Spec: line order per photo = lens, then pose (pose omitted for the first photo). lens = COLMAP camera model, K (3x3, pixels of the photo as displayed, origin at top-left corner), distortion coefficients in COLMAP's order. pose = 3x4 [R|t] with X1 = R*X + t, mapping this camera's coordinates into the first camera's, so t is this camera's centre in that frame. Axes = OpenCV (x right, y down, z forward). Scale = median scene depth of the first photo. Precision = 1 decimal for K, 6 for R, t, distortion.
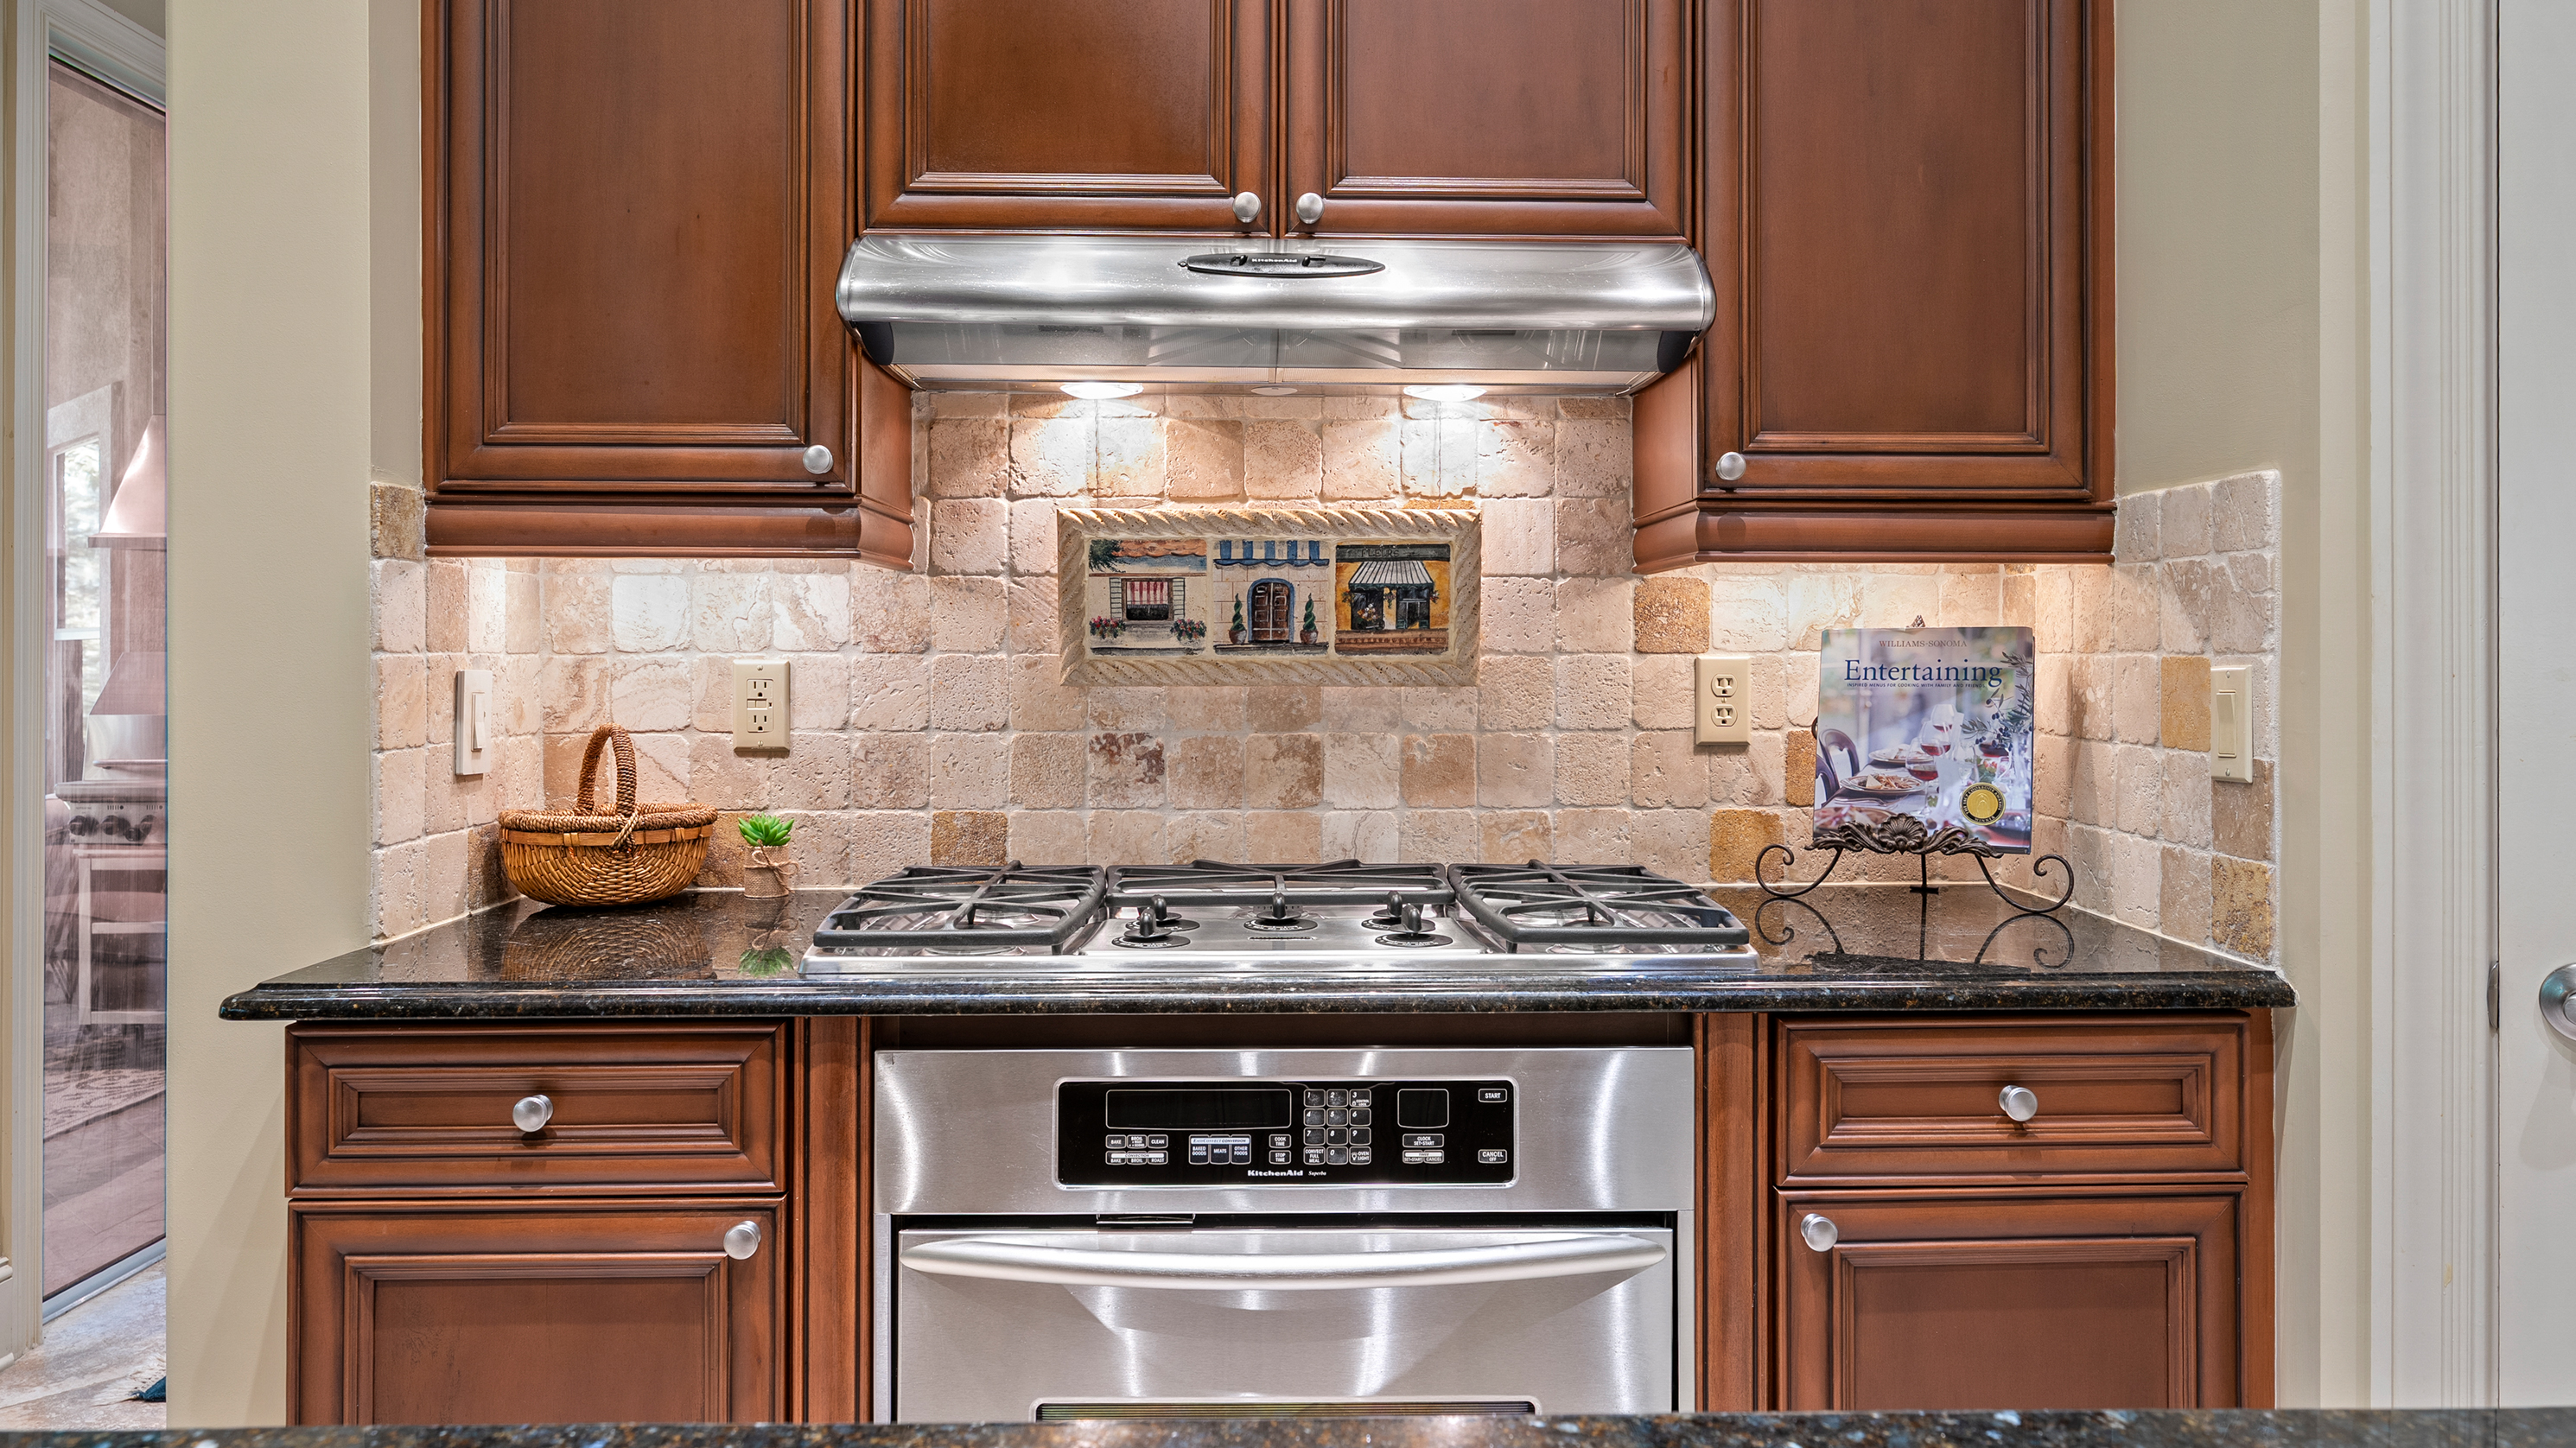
lens RADIAL K [[1747.7, 0, 1290.3], [0, 1747.7, 657.5], [0, 0, 1]] dist [0.010417, 0.002551]
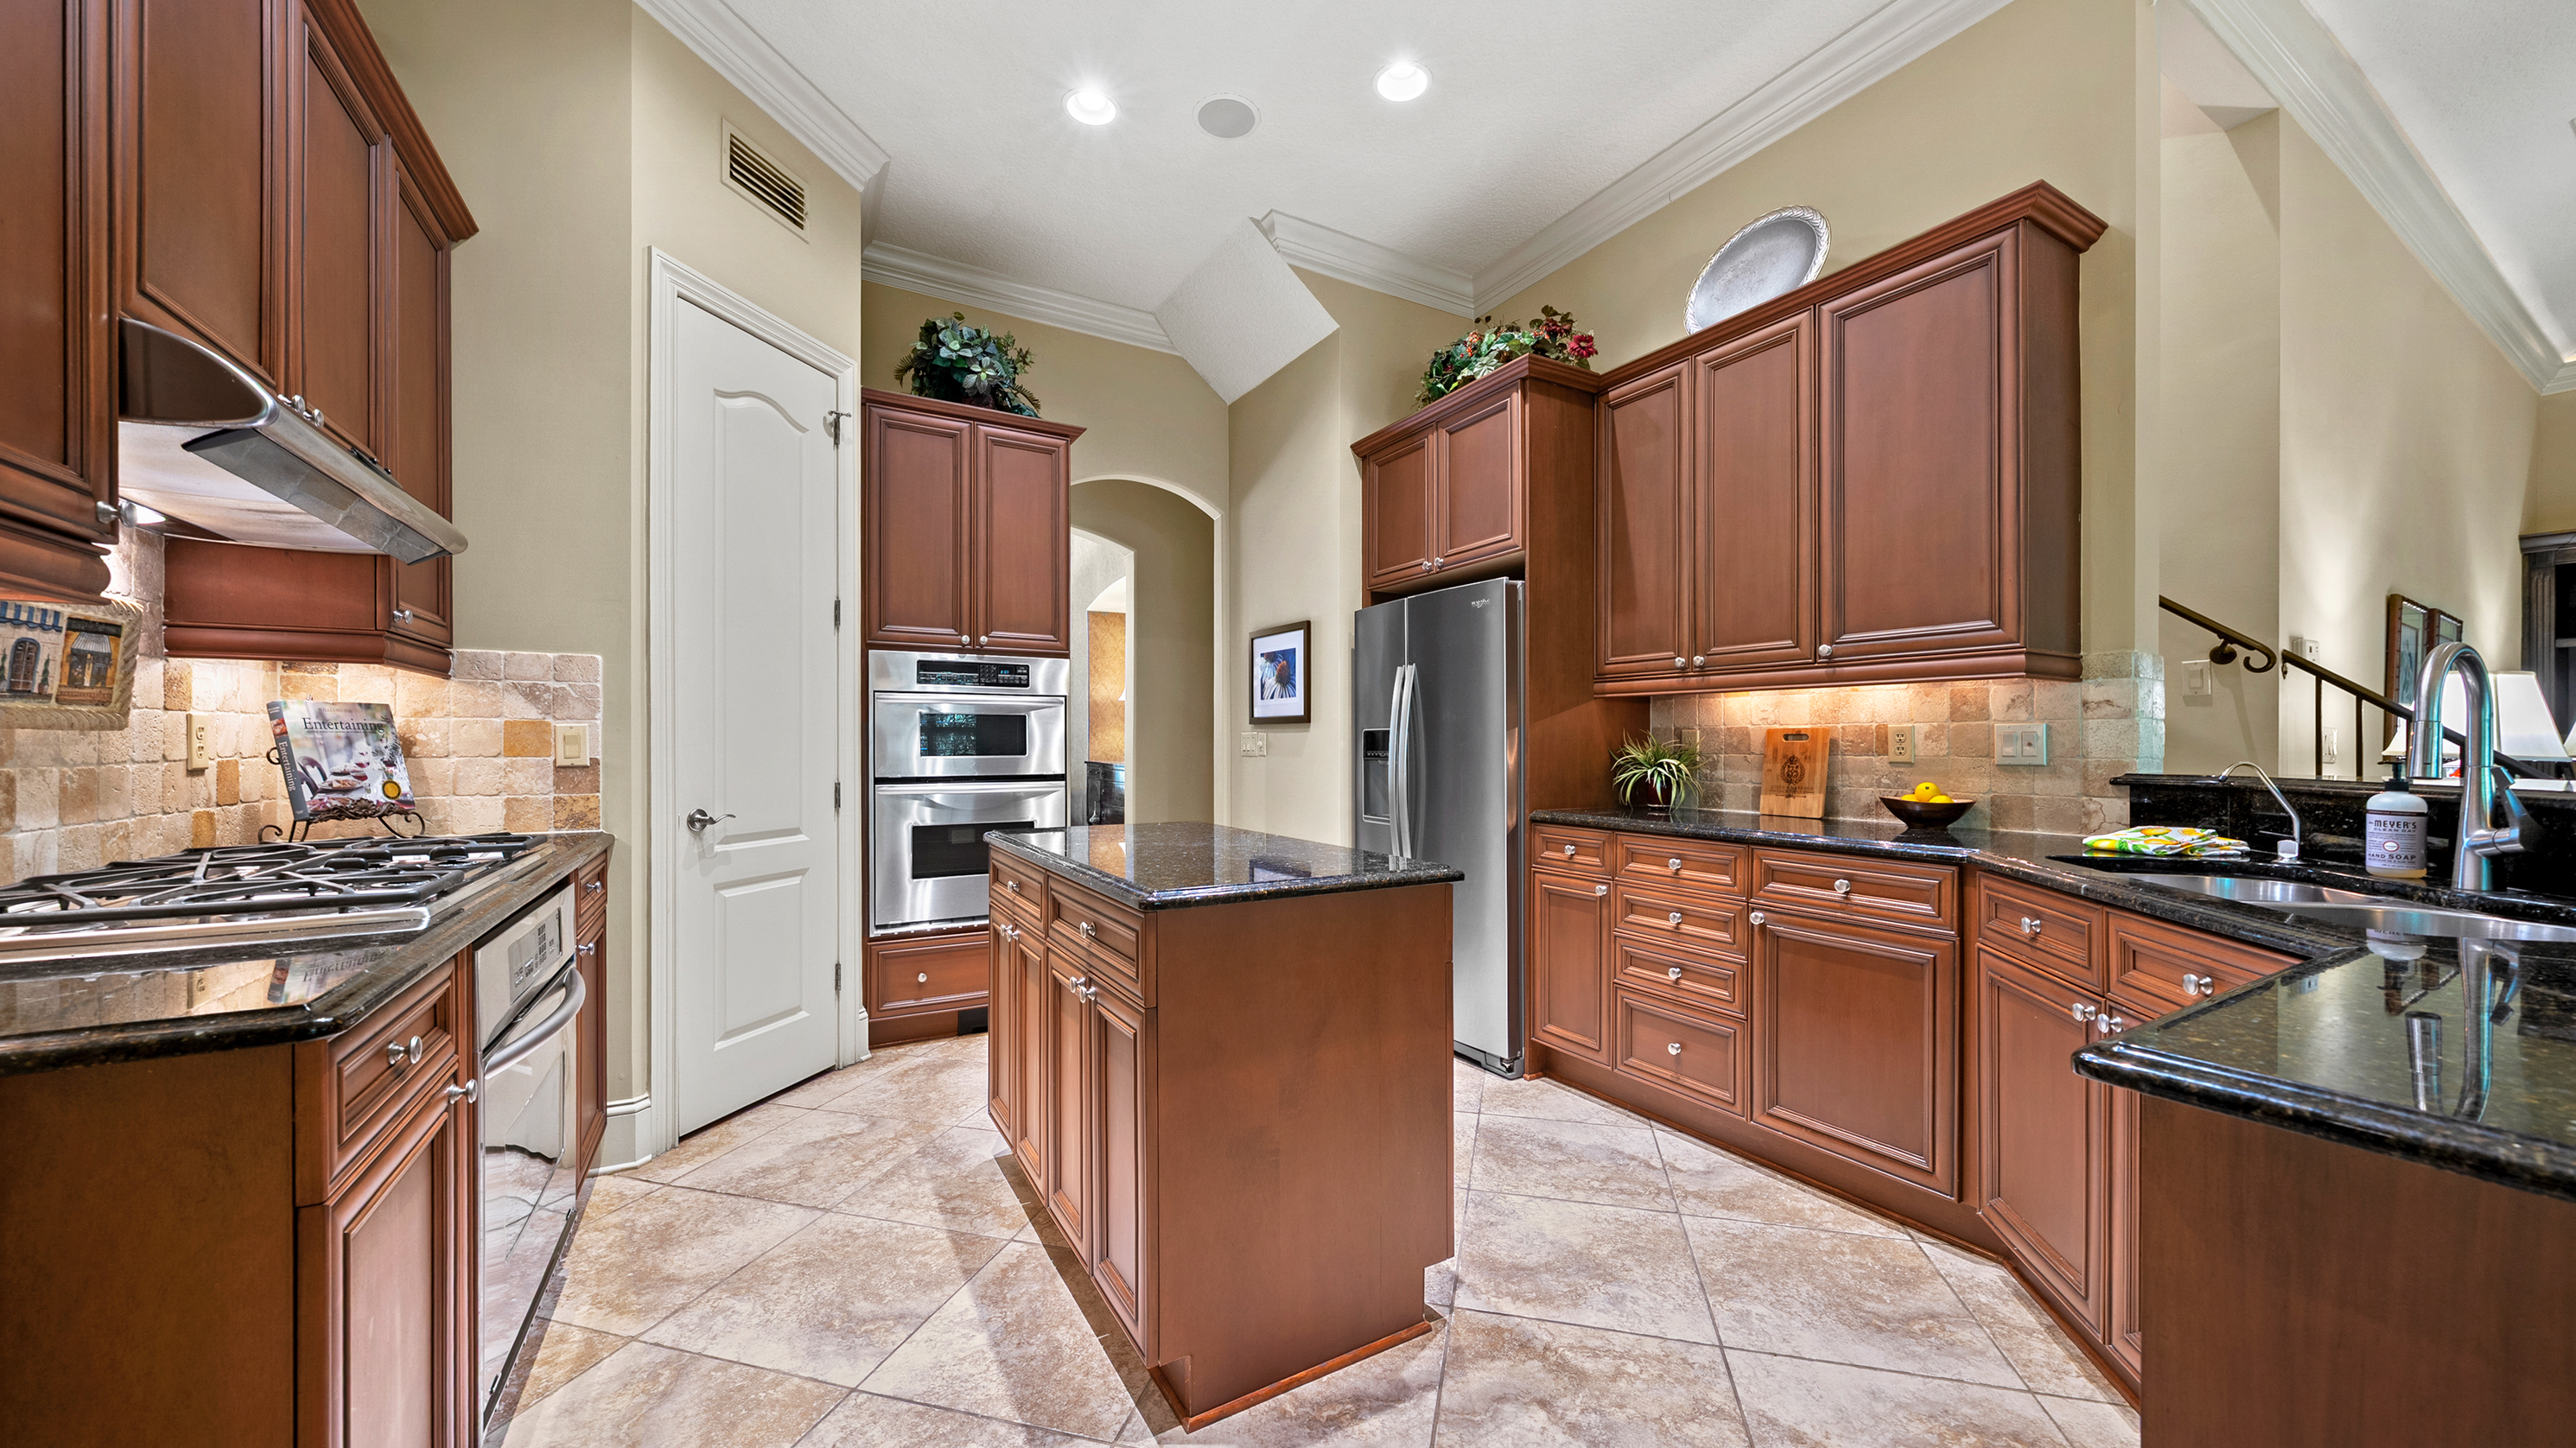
lens RADIAL K [[955.0, 0, 1380.1], [0, 955.0, 744.2], [0, 0, 1]] dist [-0.007500, 0.000594]
pose [[-0.548771, -0.000944, 0.835972, -1.050652], [0.000979, 0.999998, 0.001771, 0.026711], [-0.835972, 0.001790, -0.548769, 0.585522]]
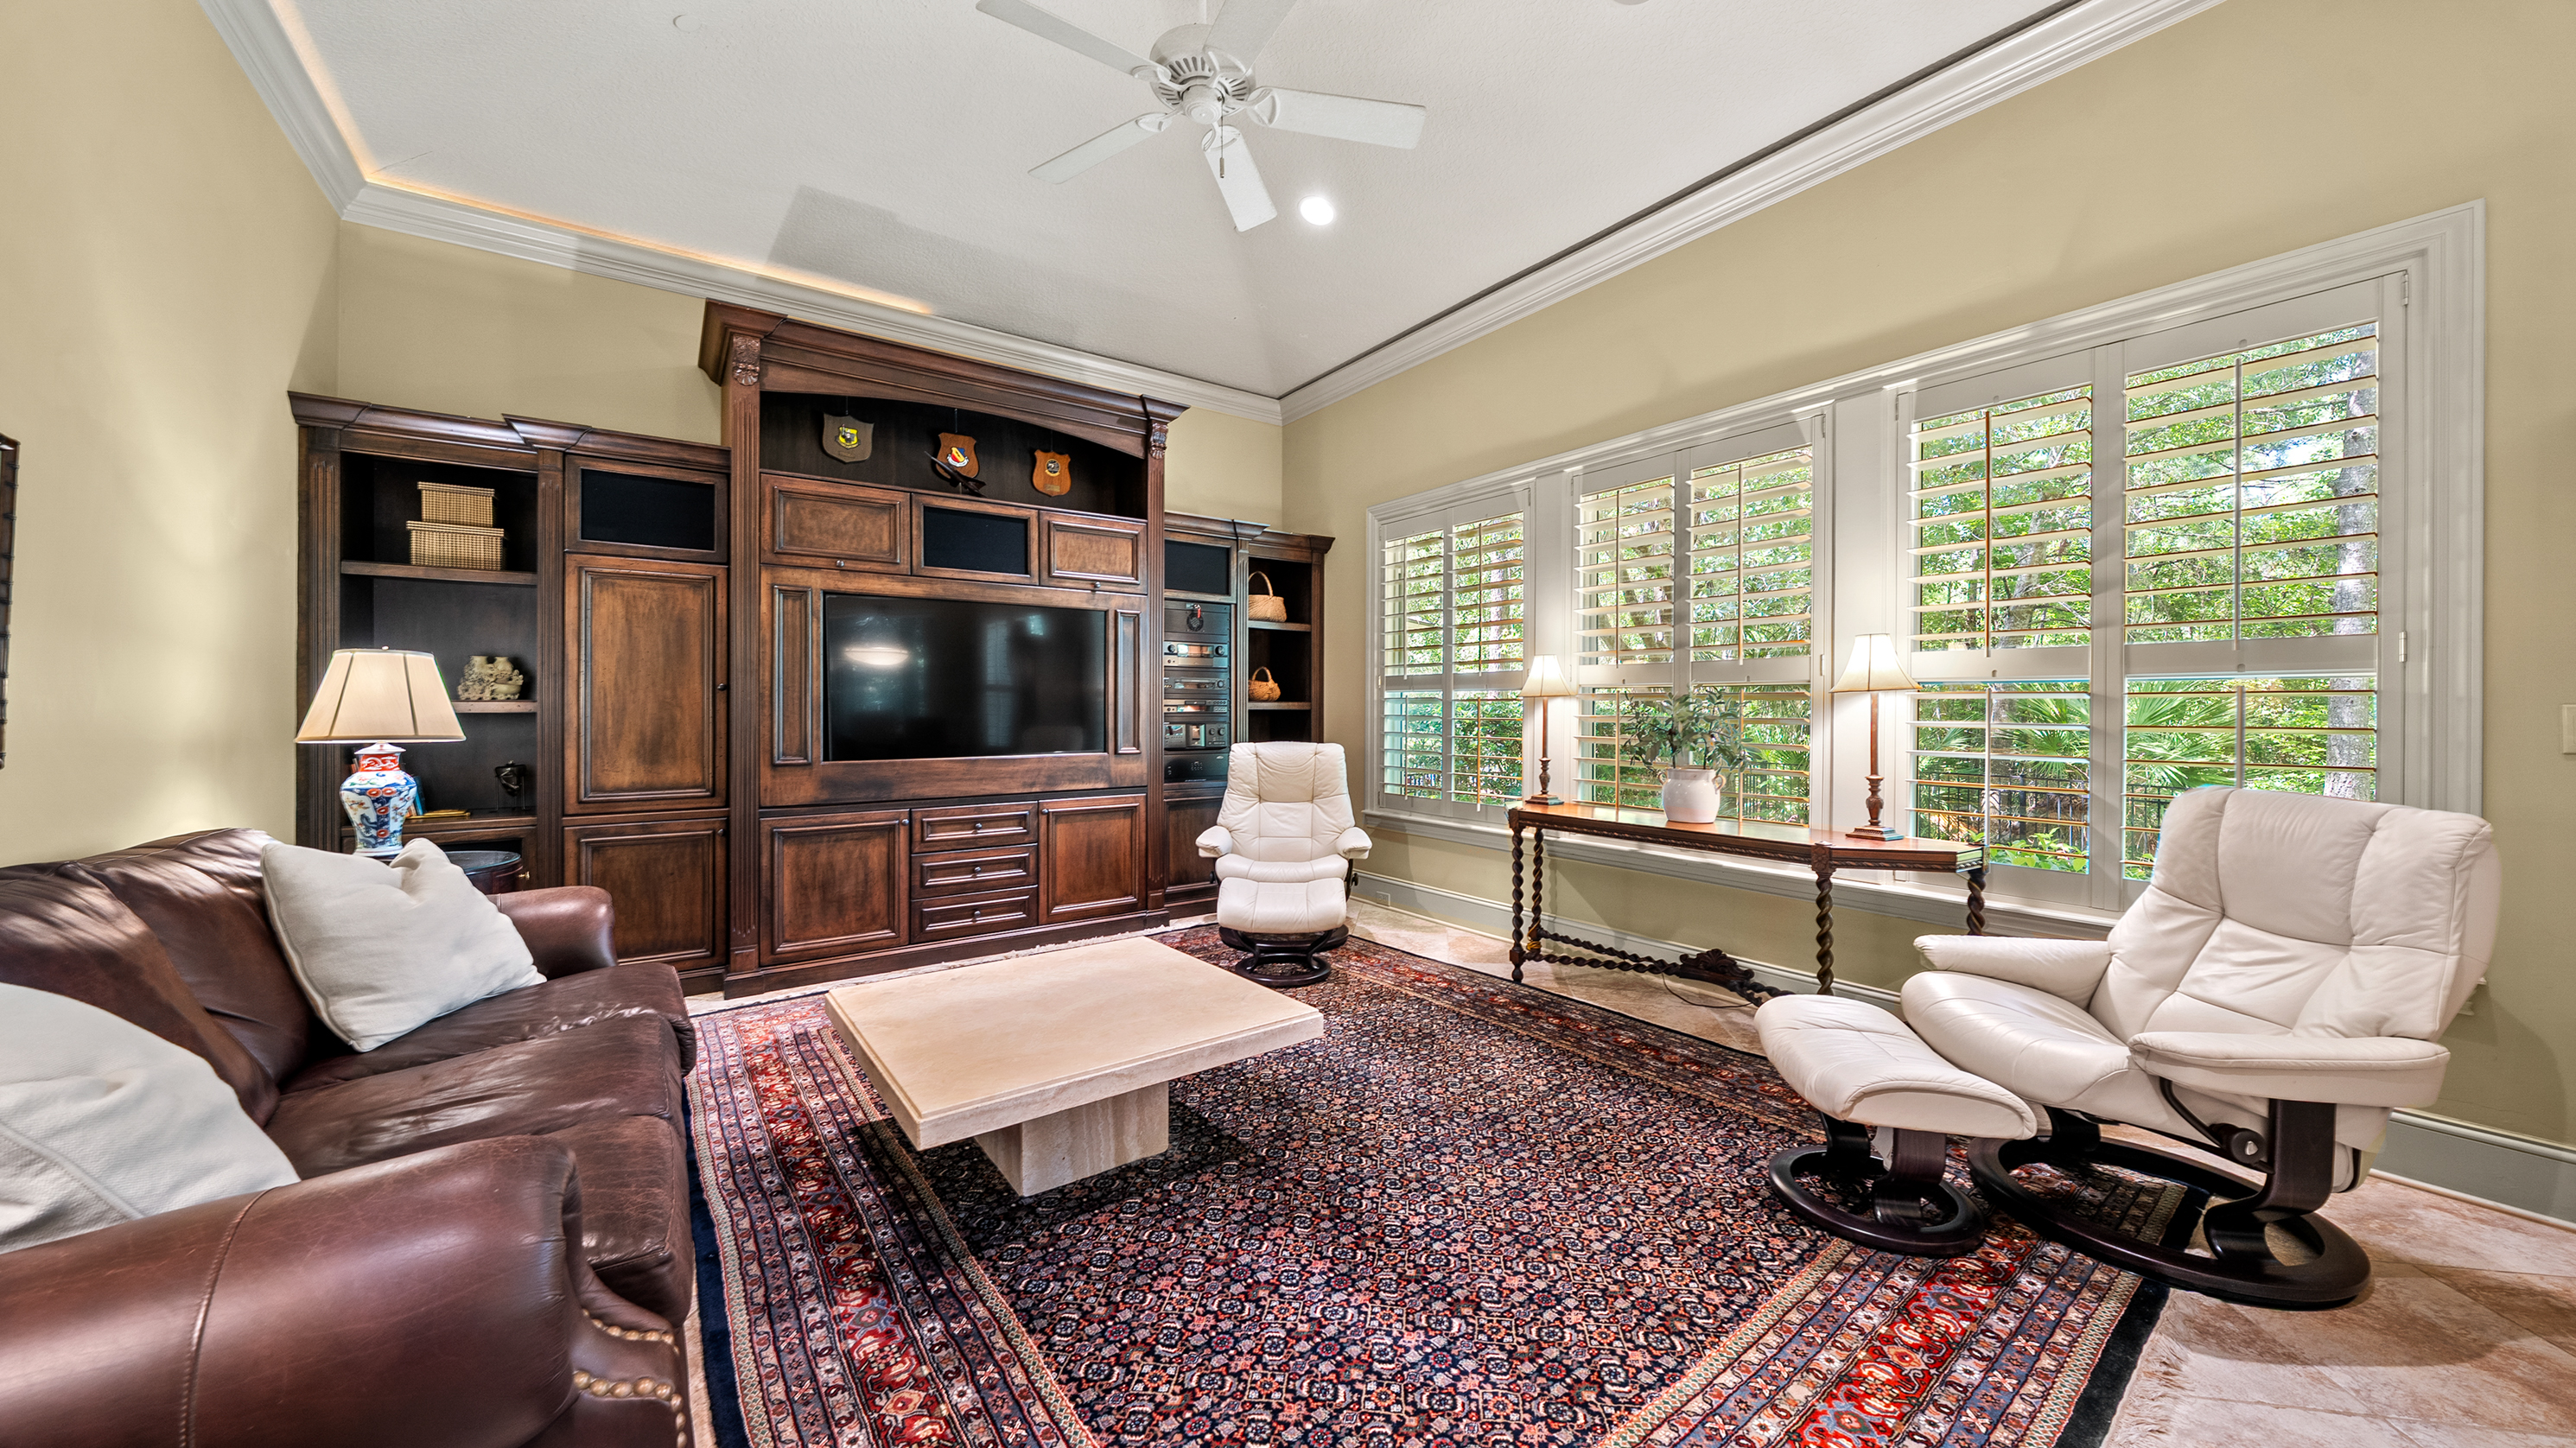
lens RADIAL K [[873.9, 0, 1271.1], [0, 873.9, 714.1], [0, 0, 1]] dist [-0.004171, -0.000131]
pose [[-0.802460, 0.009690, -0.596627, -1.063089], [0.001268, 0.999894, 0.014534, 0.007629], [0.596704, 0.010906, -0.802387, -1.137141]]
